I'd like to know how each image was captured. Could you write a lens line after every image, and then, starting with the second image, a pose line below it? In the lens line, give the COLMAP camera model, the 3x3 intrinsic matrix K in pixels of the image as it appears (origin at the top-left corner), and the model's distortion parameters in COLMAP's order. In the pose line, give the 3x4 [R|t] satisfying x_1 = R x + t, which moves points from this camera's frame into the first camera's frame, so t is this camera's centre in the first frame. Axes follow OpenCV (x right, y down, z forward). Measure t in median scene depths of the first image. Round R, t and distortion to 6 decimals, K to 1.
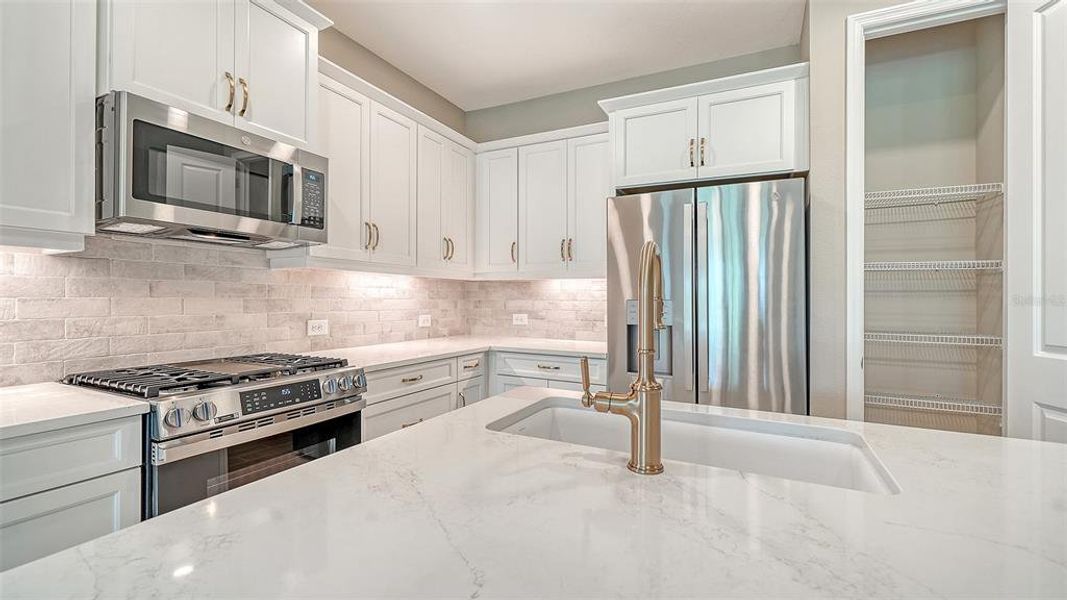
lens RADIAL K [[443.3, 0, 539.1], [0, 443.3, 299.5], [0, 0, 1]] dist [0.007748, -0.000166]
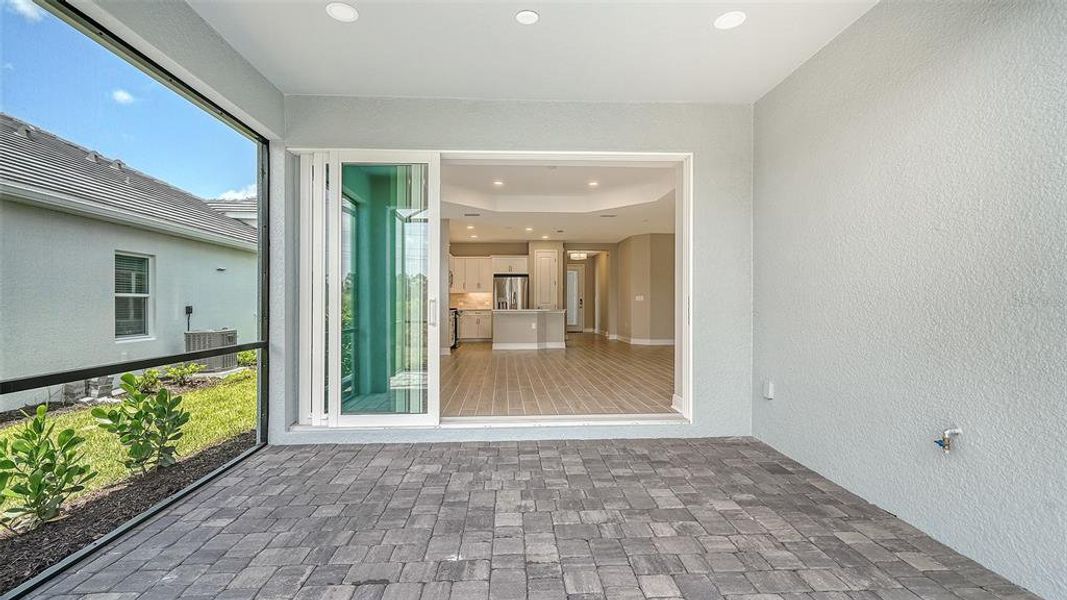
lens RADIAL K [[460.3, 0, 533.6], [0, 460.3, 301.4], [0, 0, 1]] dist [-0.003760, -0.000242]
pose [[0.866114, -0.005629, 0.499815, -2.279125], [0.009221, 0.999946, -0.004718, 0.078859], [-0.499762, 0.008695, 0.866119, -4.116299]]
